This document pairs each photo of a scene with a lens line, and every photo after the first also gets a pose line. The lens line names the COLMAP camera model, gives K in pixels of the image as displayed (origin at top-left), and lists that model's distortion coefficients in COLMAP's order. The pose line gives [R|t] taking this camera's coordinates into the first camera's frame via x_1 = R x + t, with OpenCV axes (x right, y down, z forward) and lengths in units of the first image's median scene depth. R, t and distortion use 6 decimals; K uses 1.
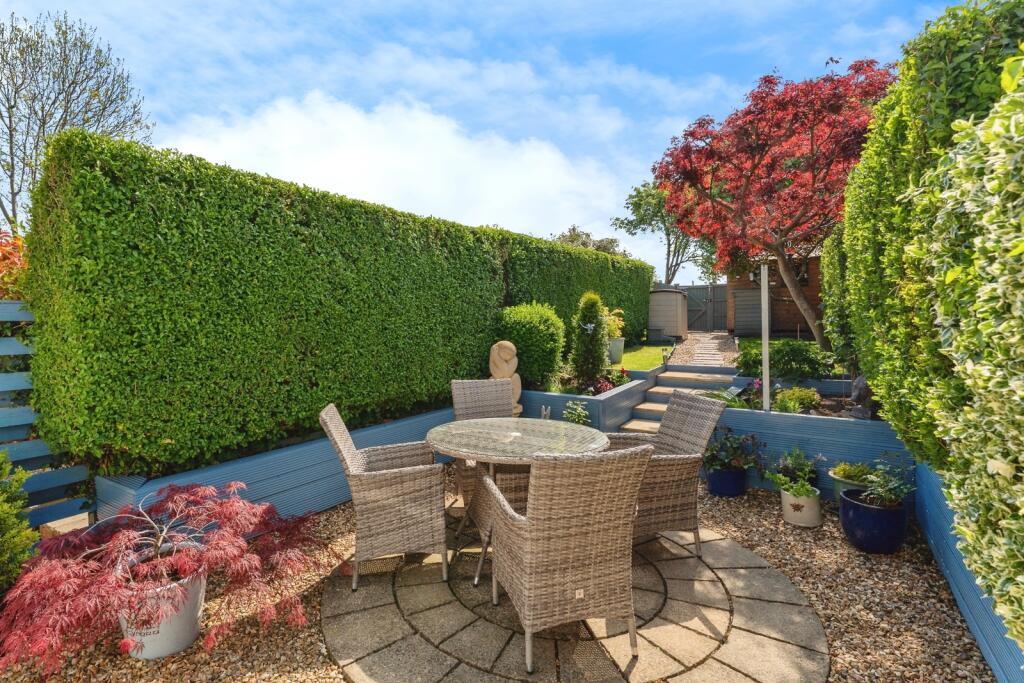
lens RADIAL K [[448.9, 0, 512.6], [0, 448.9, 319.1], [0, 0, 1]] dist [-0.000562, -0.000058]
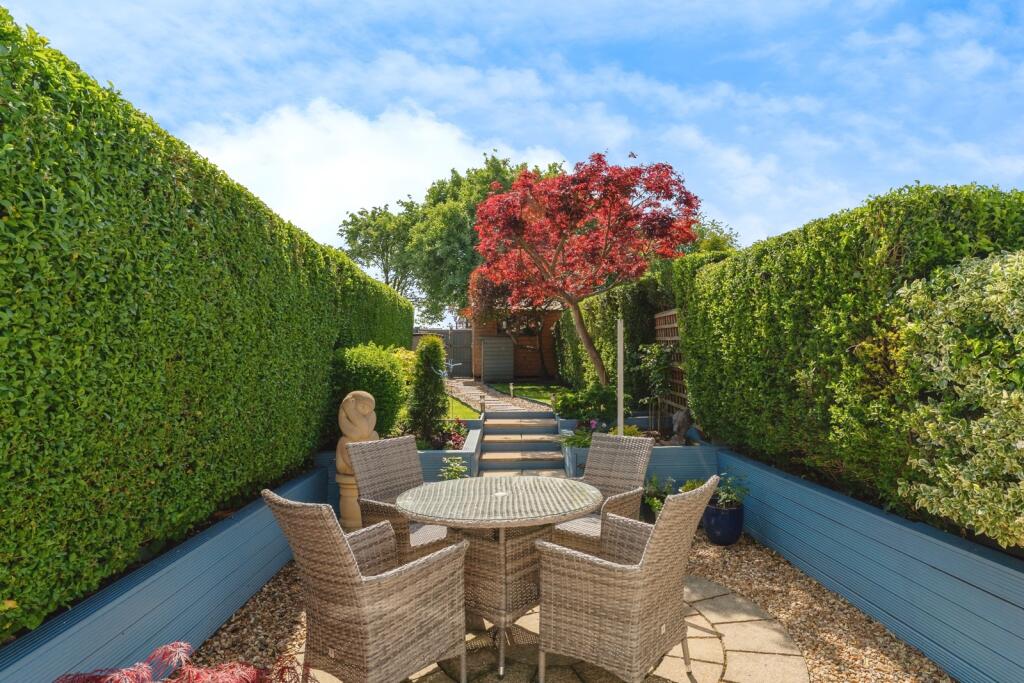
lens RADIAL K [[513.6, 0, 512.0], [0, 513.6, 341.5], [0, 0, 1]] dist [-0.002016, -0.000361]
pose [[0.784158, 0.038001, 0.619397, -0.629413], [-0.011227, 0.998829, -0.047067, 0.001510], [-0.620460, 0.029954, 0.783666, 0.183629]]
